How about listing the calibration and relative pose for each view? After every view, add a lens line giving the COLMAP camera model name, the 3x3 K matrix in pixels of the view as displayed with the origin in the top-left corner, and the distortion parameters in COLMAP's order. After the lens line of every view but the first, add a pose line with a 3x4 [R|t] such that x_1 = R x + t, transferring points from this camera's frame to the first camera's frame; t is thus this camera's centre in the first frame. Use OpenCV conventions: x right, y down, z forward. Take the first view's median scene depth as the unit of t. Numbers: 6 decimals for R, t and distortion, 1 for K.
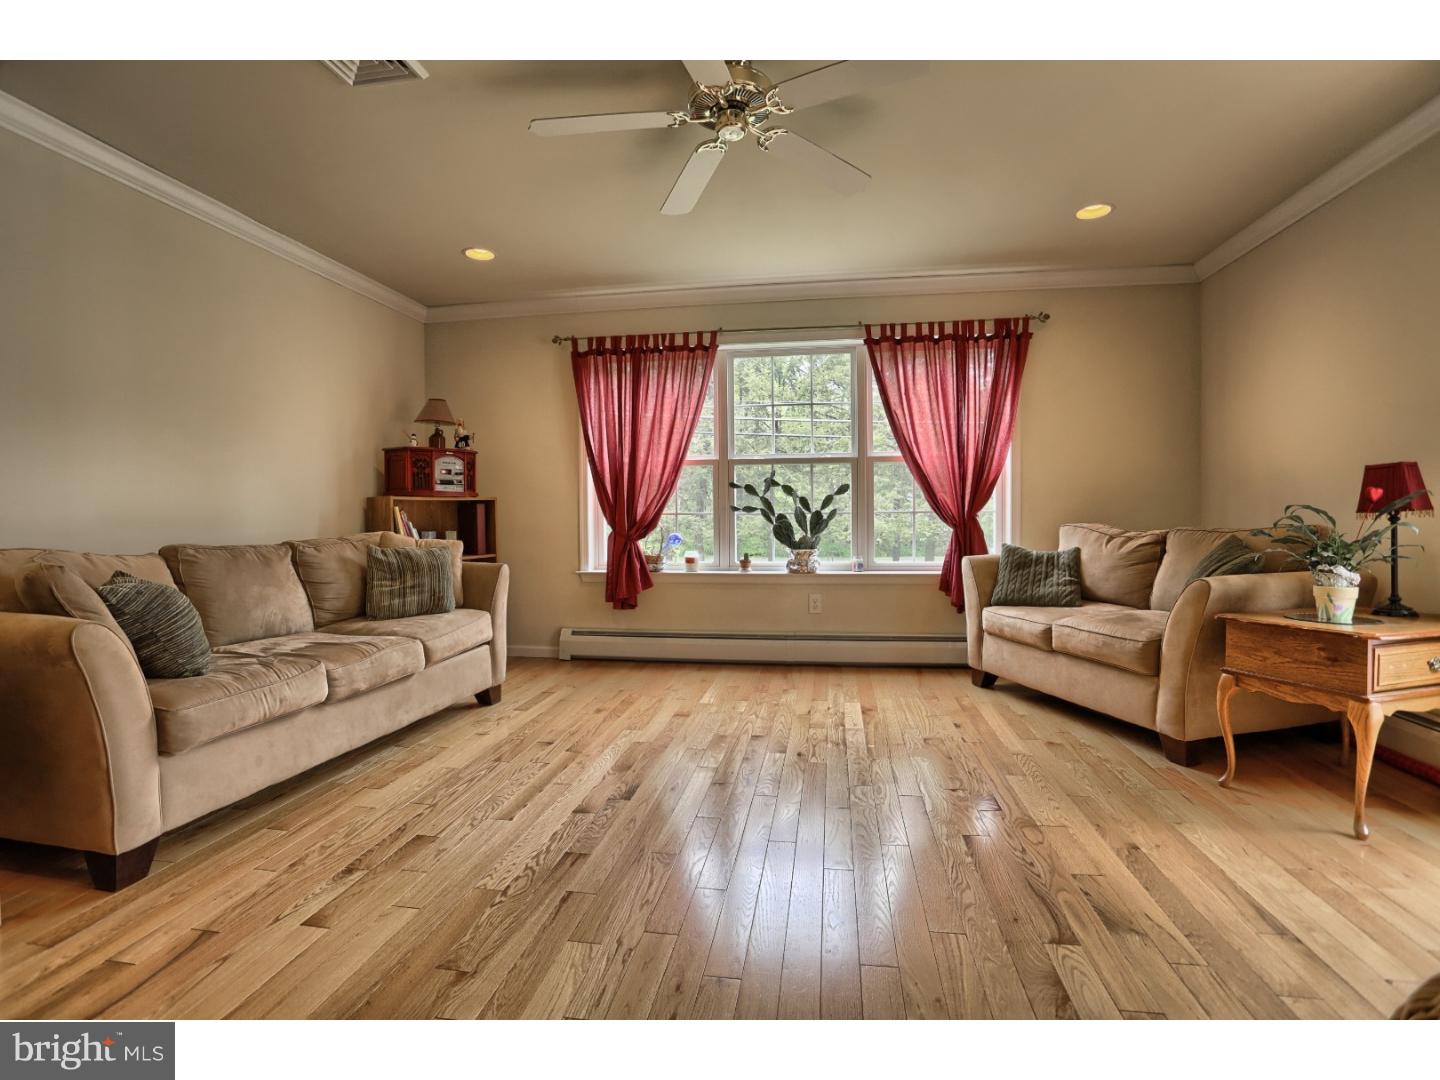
lens RADIAL K [[688.7, 0, 728.8], [0, 688.7, 535.0], [0, 0, 1]] dist [-0.053377, 0.005340]
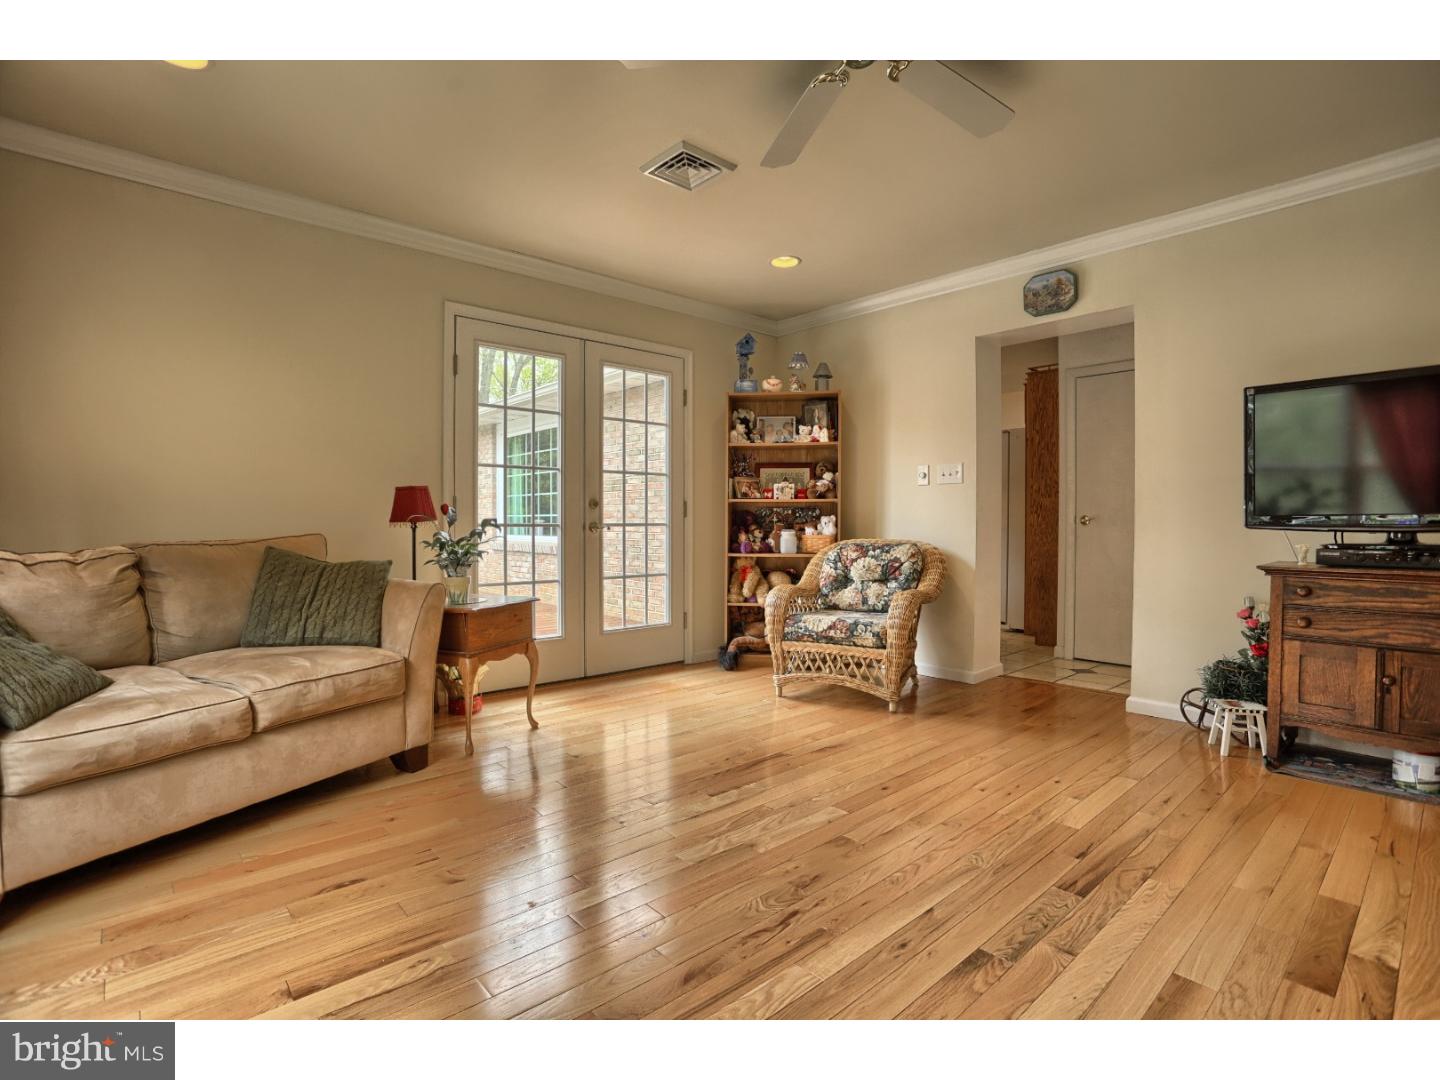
lens RADIAL K [[688.7, 0, 721.6], [0, 688.7, 533.5], [0, 0, 1]] dist [-0.053377, 0.005340]
pose [[-0.769846, 0.002366, 0.638225, -0.434772], [0.025767, 0.999293, 0.027376, -0.041107], [-0.637709, 0.037520, -0.769363, 1.958689]]
